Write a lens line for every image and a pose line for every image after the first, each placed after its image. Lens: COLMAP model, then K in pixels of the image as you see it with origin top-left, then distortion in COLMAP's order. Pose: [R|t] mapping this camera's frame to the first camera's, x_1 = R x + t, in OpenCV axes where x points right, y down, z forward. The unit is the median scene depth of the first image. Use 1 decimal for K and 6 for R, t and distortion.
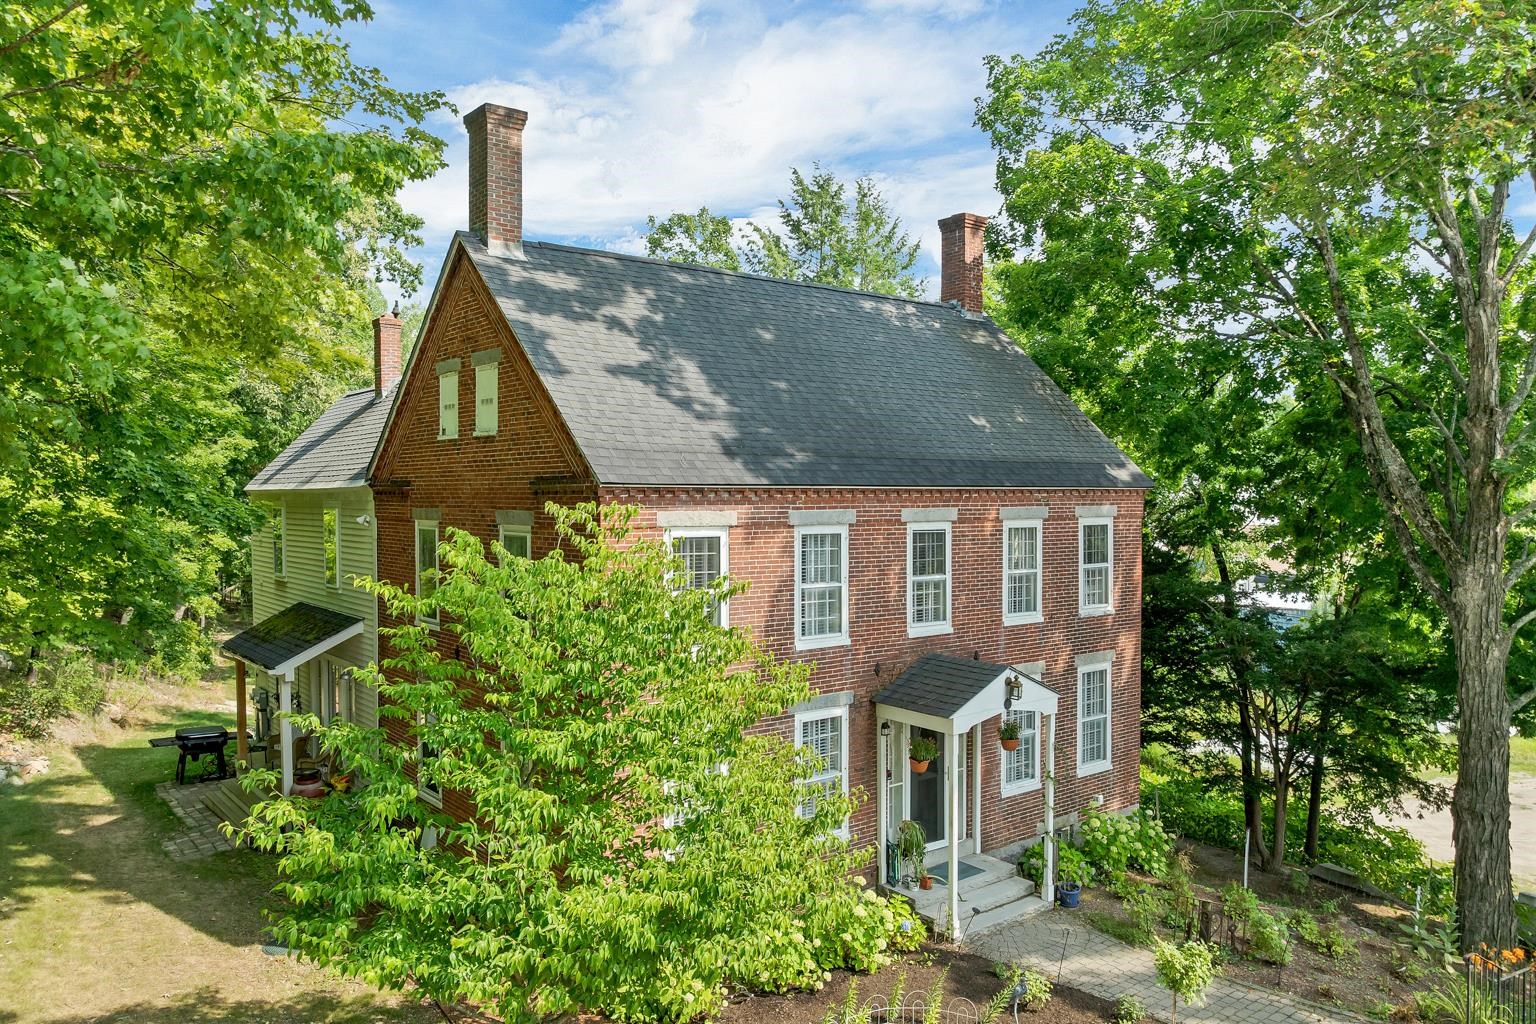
lens RADIAL K [[1098.6, 0, 767.2], [0, 1098.6, 513.5], [0, 0, 1]] dist [-0.027466, 0.000395]
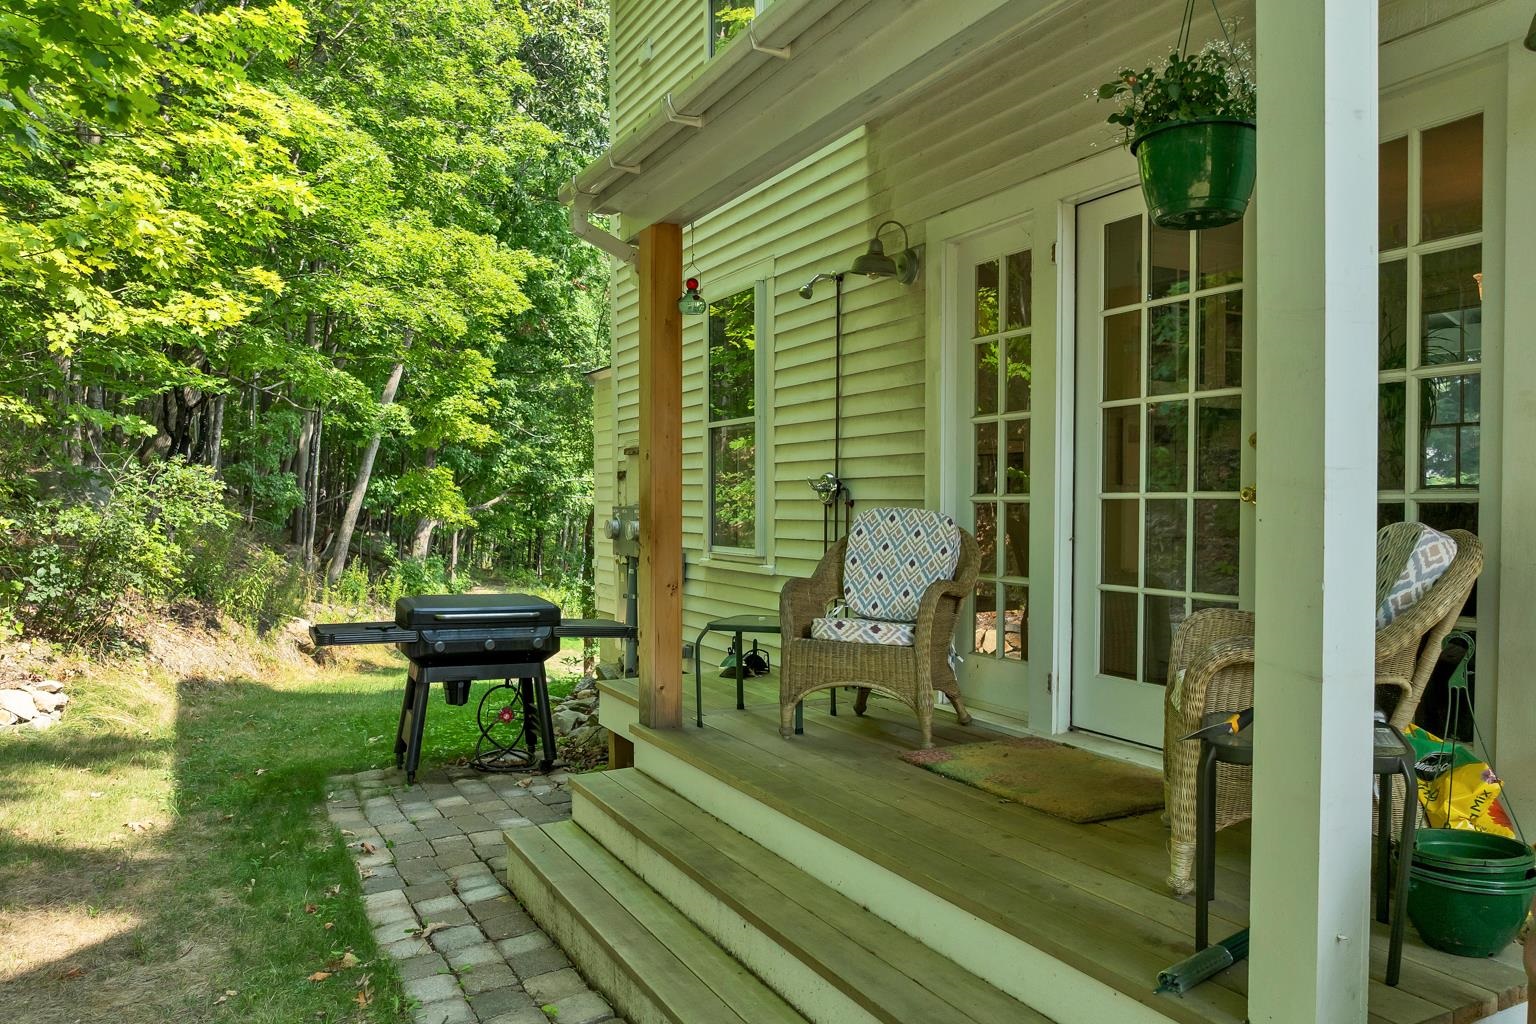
lens RADIAL K [[1098.6, 0, 769.0], [0, 1098.6, 512.2], [0, 0, 1]] dist [-0.027466, 0.000395]
pose [[0.980759, 0.003610, -0.195190, -0.384577], [-0.005659, 0.999935, -0.009937, 0.177661], [0.195141, 0.010851, 0.980715, 0.724403]]
